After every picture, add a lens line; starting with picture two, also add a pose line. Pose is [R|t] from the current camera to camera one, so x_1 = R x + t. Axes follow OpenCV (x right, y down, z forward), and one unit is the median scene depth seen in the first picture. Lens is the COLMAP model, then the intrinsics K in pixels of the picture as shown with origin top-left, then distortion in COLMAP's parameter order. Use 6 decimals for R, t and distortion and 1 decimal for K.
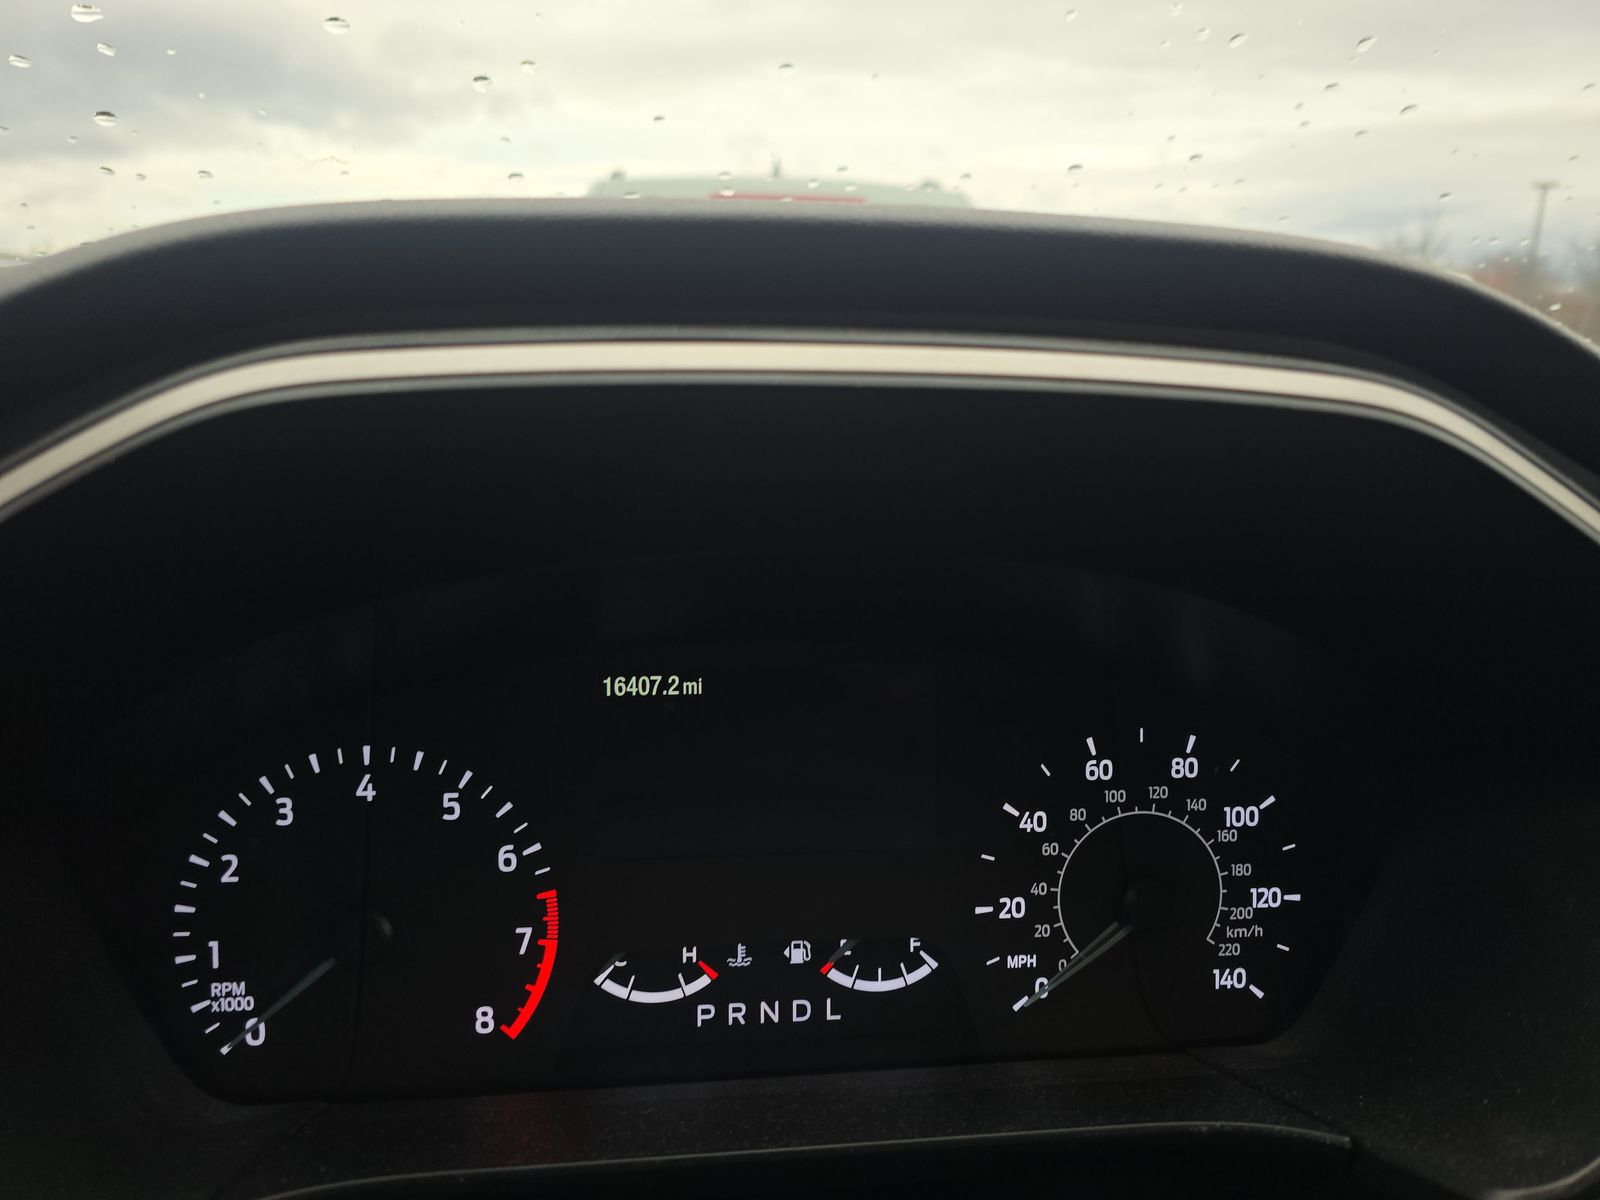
lens RADIAL K [[1062.2, 0, 796.4], [0, 1062.2, 600.3], [0, 0, 1]] dist [0.047515, 0.000040]
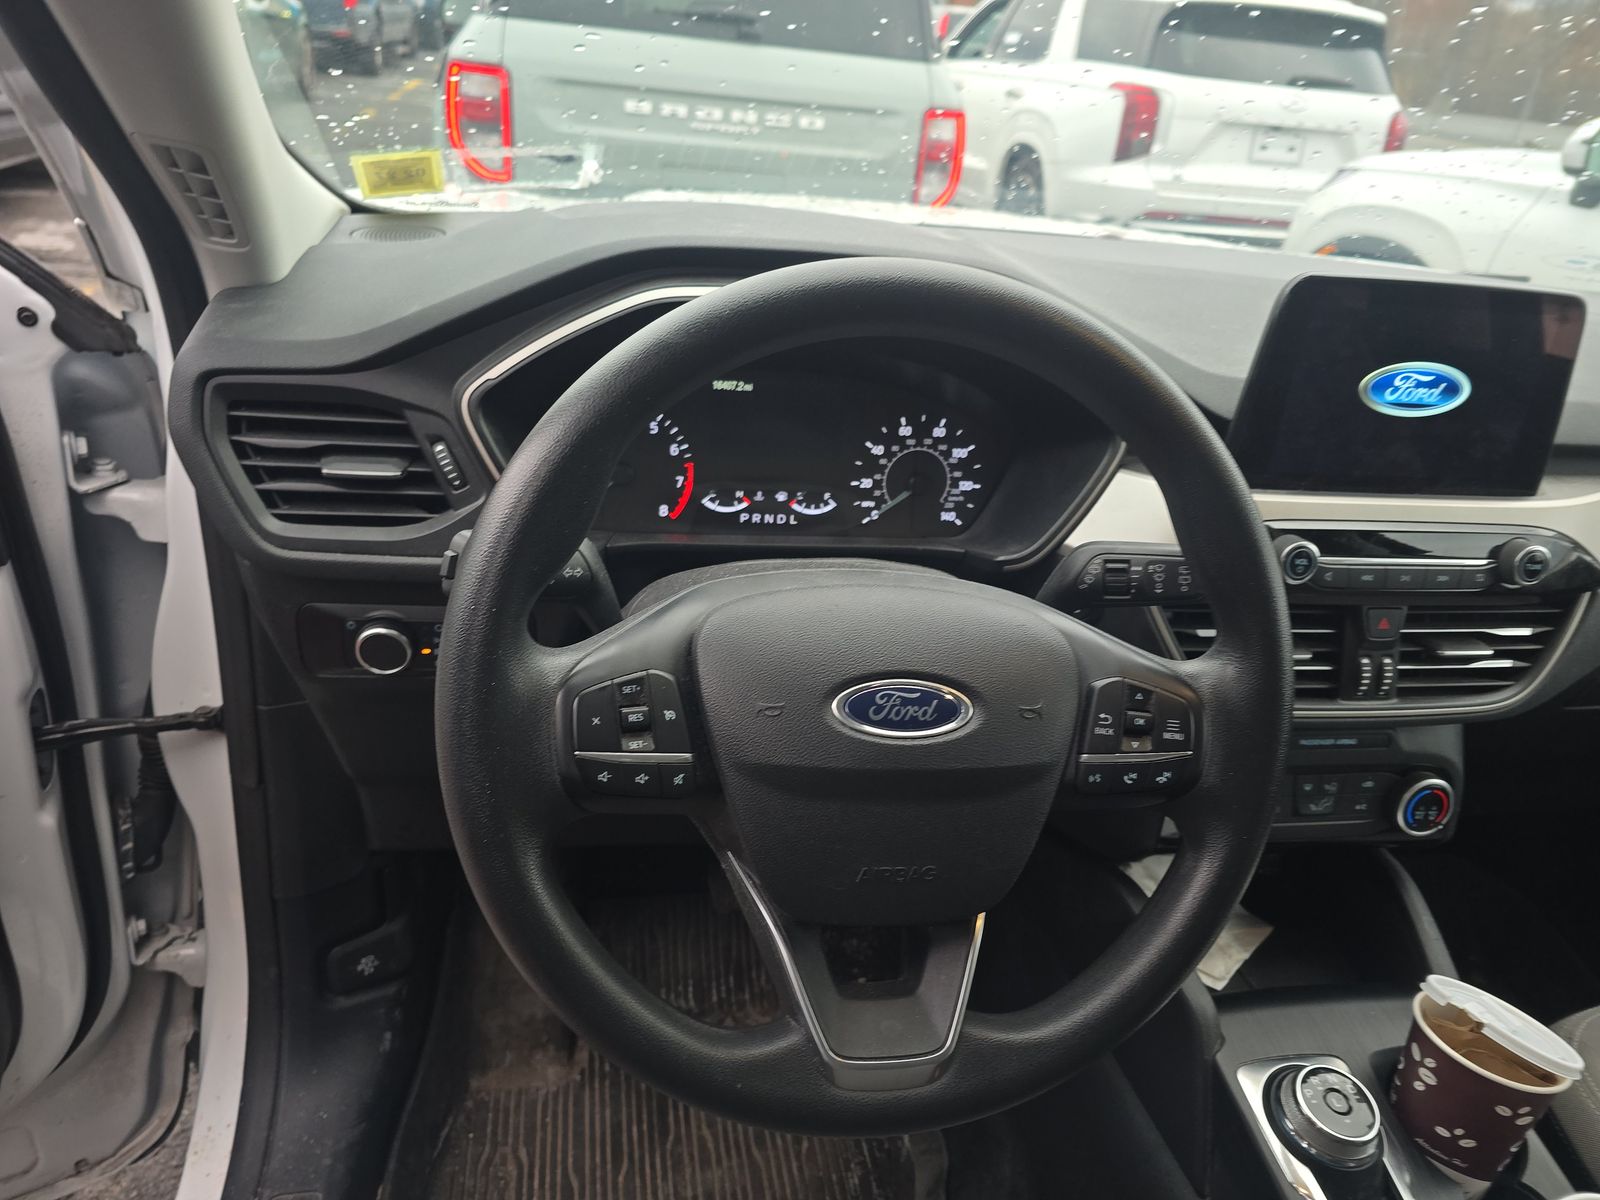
lens RADIAL K [[1062.2, 0, 796.3], [0, 1062.2, 607.4], [0, 0, 1]] dist [0.047515, 0.000040]
pose [[0.994796, 0.042533, 0.092579, -0.185458], [-0.065272, 0.963778, 0.258596, -0.071543], [-0.078227, -0.263293, 0.961539, -1.498503]]
